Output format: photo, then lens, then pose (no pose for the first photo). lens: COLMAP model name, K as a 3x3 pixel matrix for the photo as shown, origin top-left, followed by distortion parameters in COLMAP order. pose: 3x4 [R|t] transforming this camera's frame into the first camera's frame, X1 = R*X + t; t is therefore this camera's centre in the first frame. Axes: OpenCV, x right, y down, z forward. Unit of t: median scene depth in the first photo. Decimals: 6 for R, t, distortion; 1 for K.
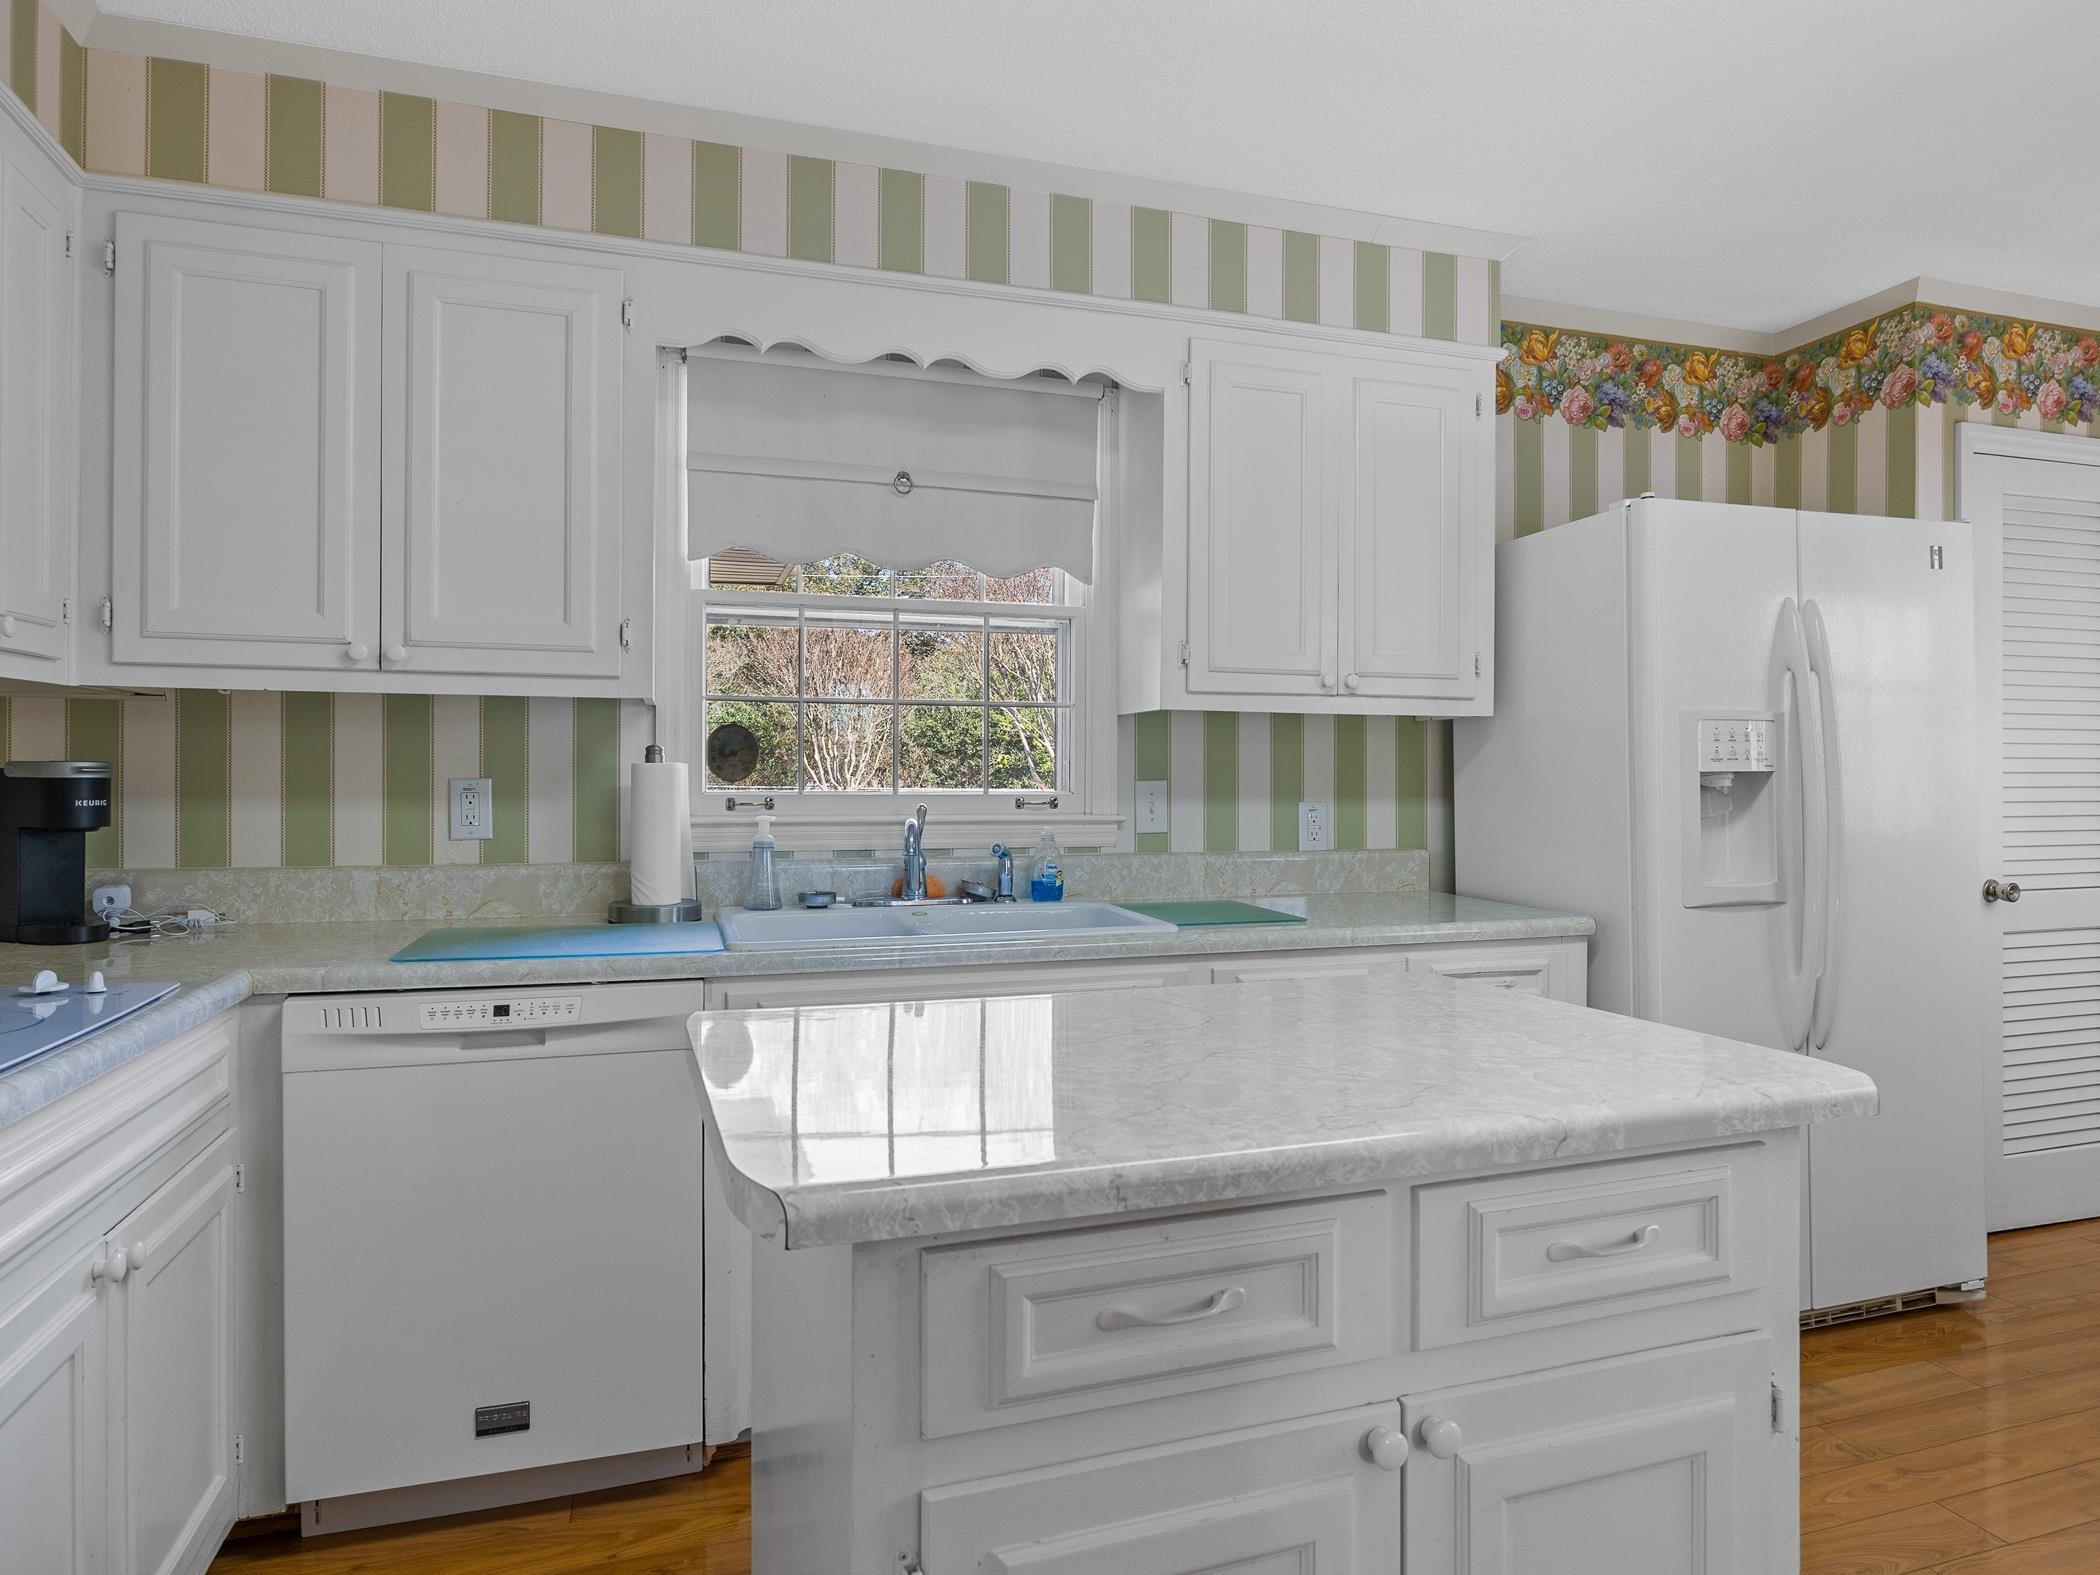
lens RADIAL K [[1290.9, 0, 1095.6], [0, 1290.9, 780.2], [0, 0, 1]] dist [-0.009873, -0.002618]
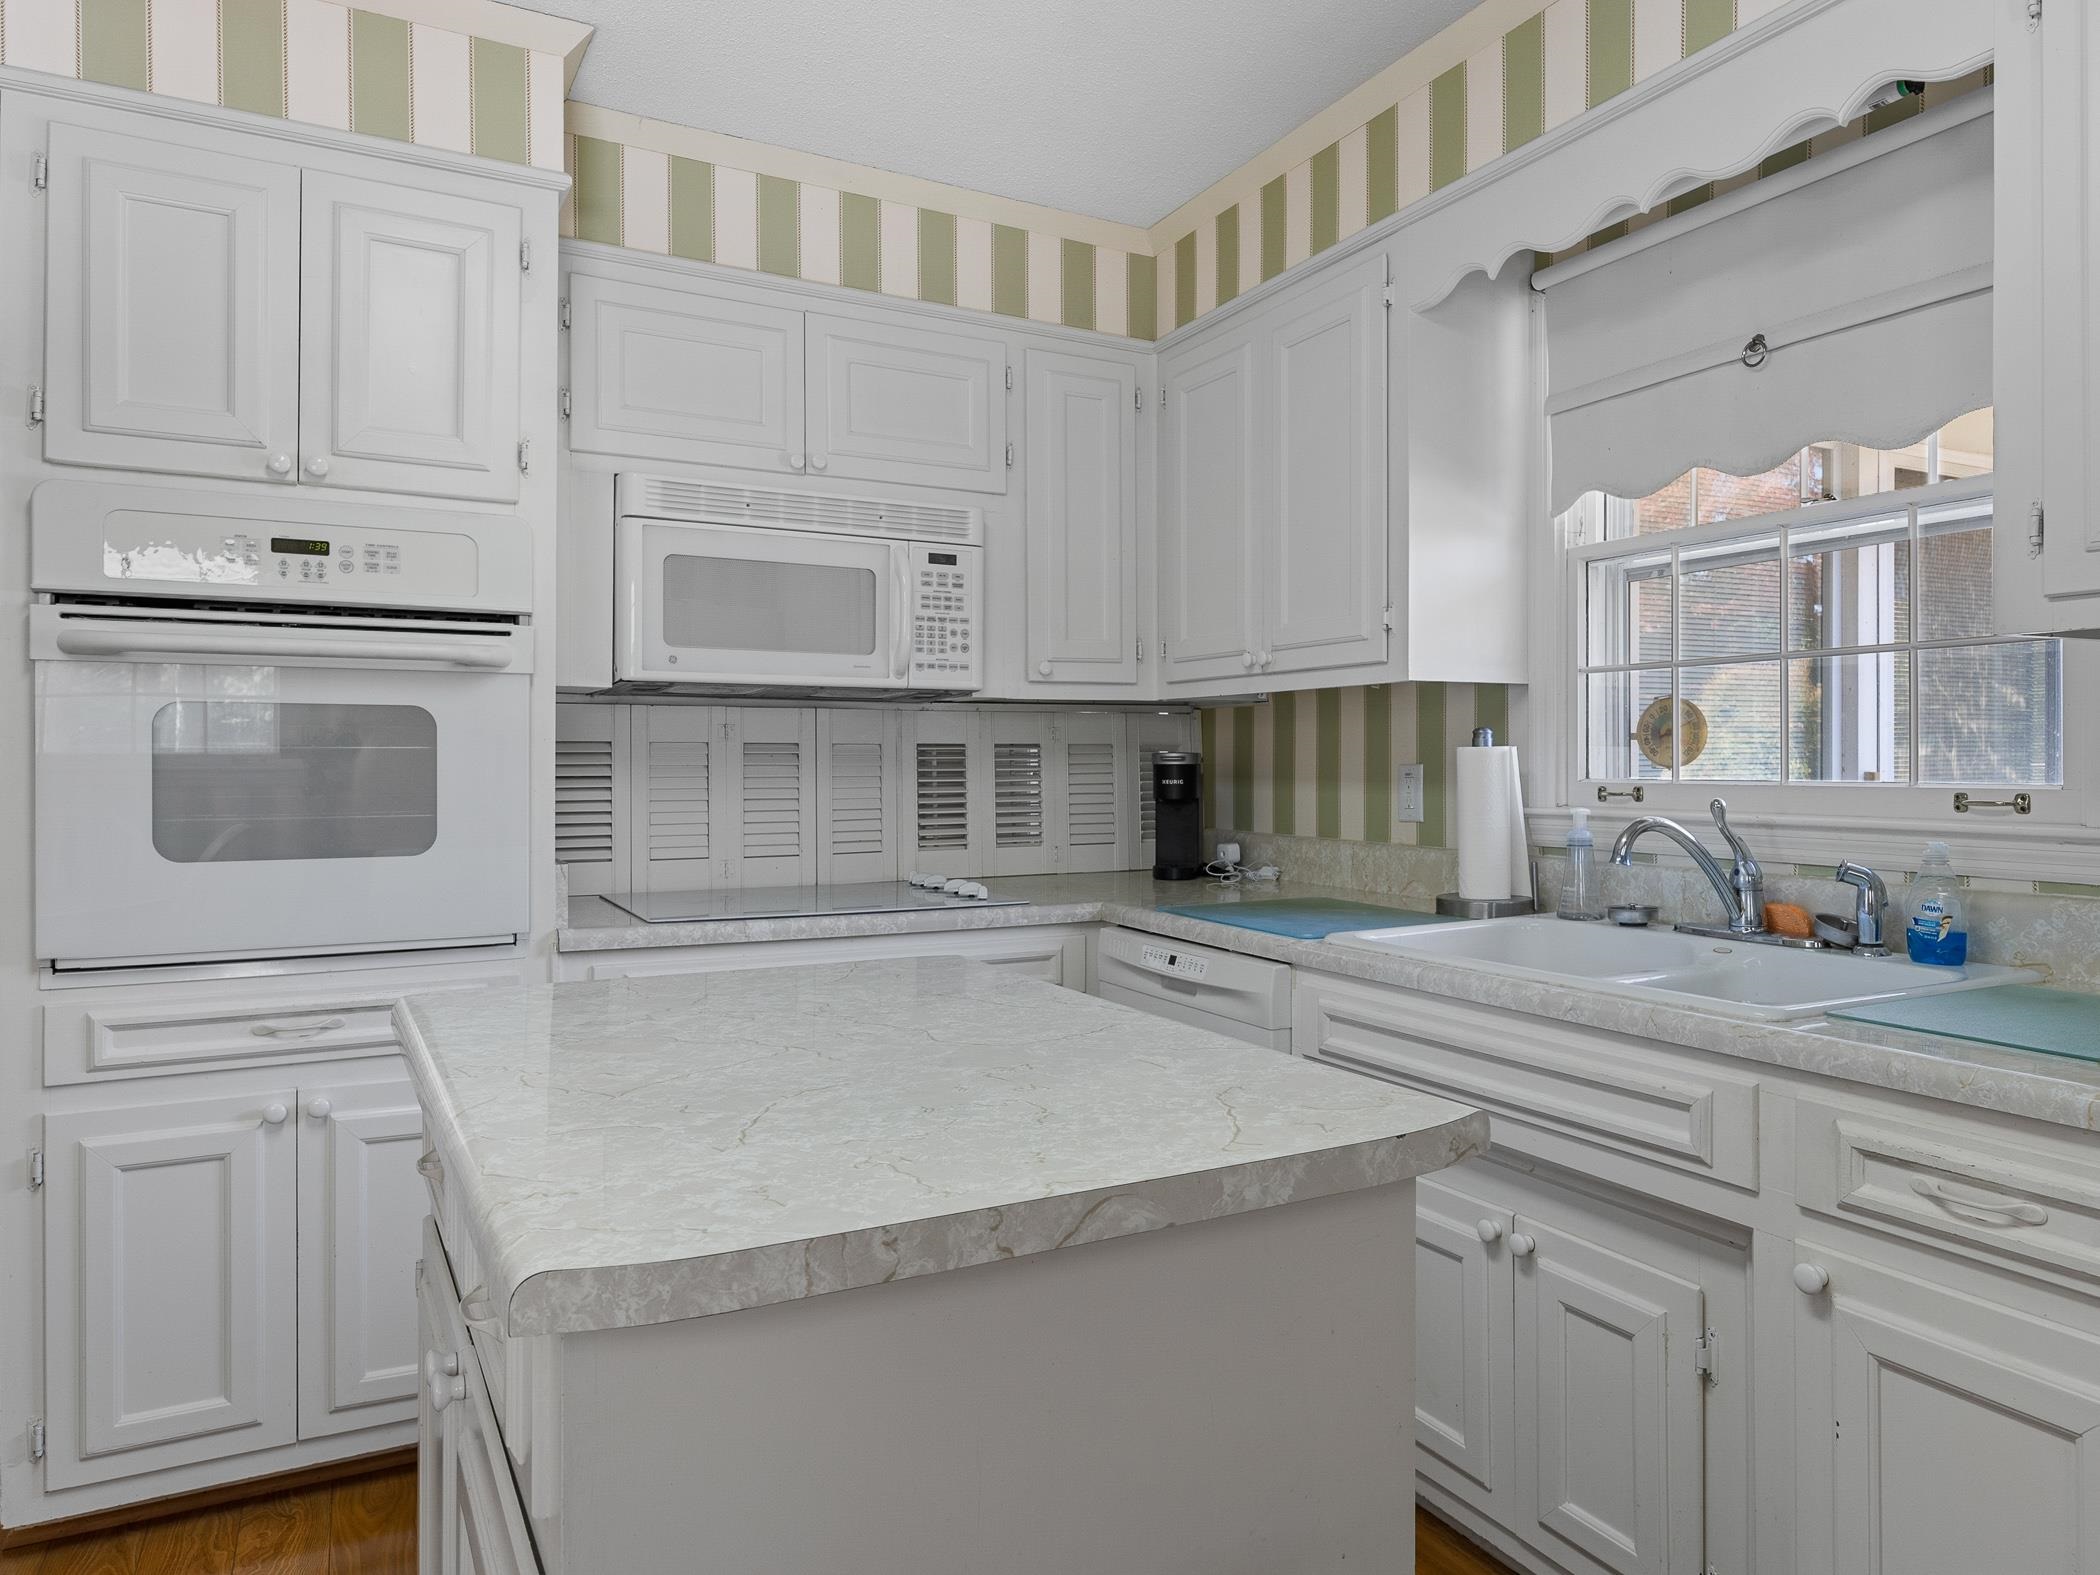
lens RADIAL K [[1392.8, 0, 1100.0], [0, 1392.8, 765.1], [0, 0, 1]] dist [-0.003955, 0.000985]
pose [[0.152560, -0.002214, -0.988292, 0.613003], [-0.001544, 0.999996, -0.002478, 0.002325], [0.988293, 0.001904, 0.152556, 0.569100]]
